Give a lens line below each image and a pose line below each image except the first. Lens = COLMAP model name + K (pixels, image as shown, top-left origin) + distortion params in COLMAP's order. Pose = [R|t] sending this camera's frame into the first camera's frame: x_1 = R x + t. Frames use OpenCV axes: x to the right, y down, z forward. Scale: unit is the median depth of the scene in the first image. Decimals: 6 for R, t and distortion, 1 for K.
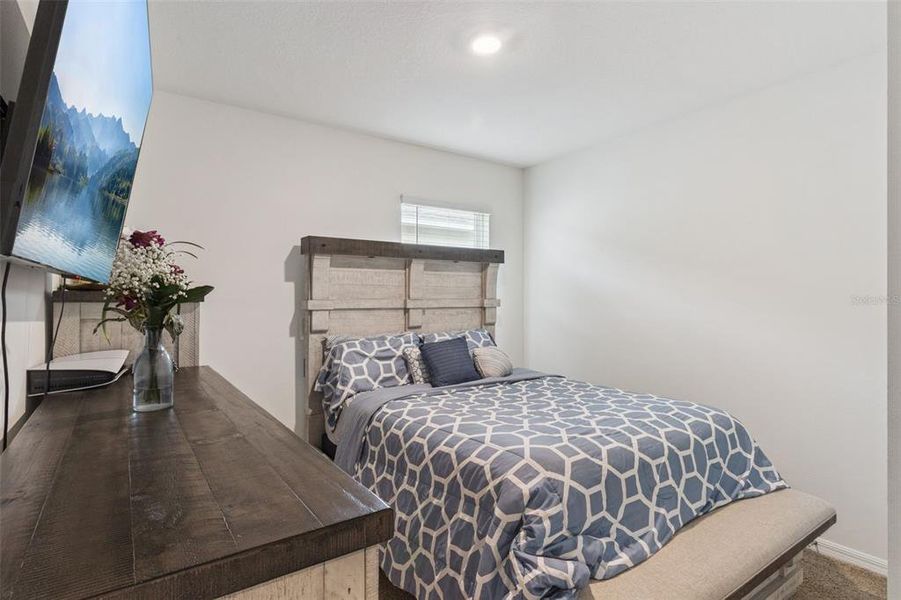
lens RADIAL K [[492.4, 0, 448.1], [0, 492.4, 286.1], [0, 0, 1]] dist [-0.000955, -0.000003]
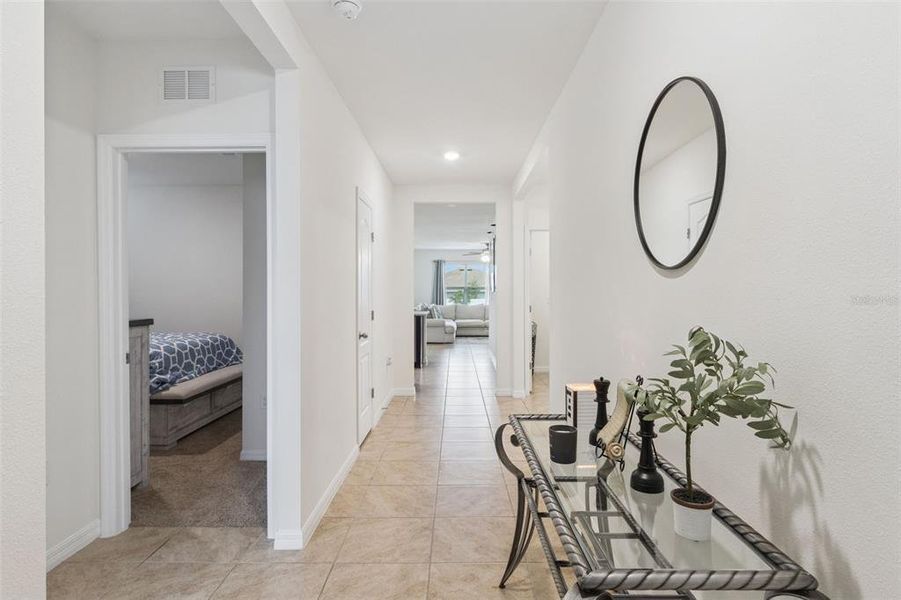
lens RADIAL K [[492.4, 0, 448.1], [0, 492.4, 286.1], [0, 0, 1]] dist [-0.000955, -0.000003]
pose [[0.605907, 0.003794, 0.795527, -0.812370], [-0.001586, 0.999992, -0.003561, 0.053121], [-0.795534, 0.000897, 0.605908, -1.572217]]
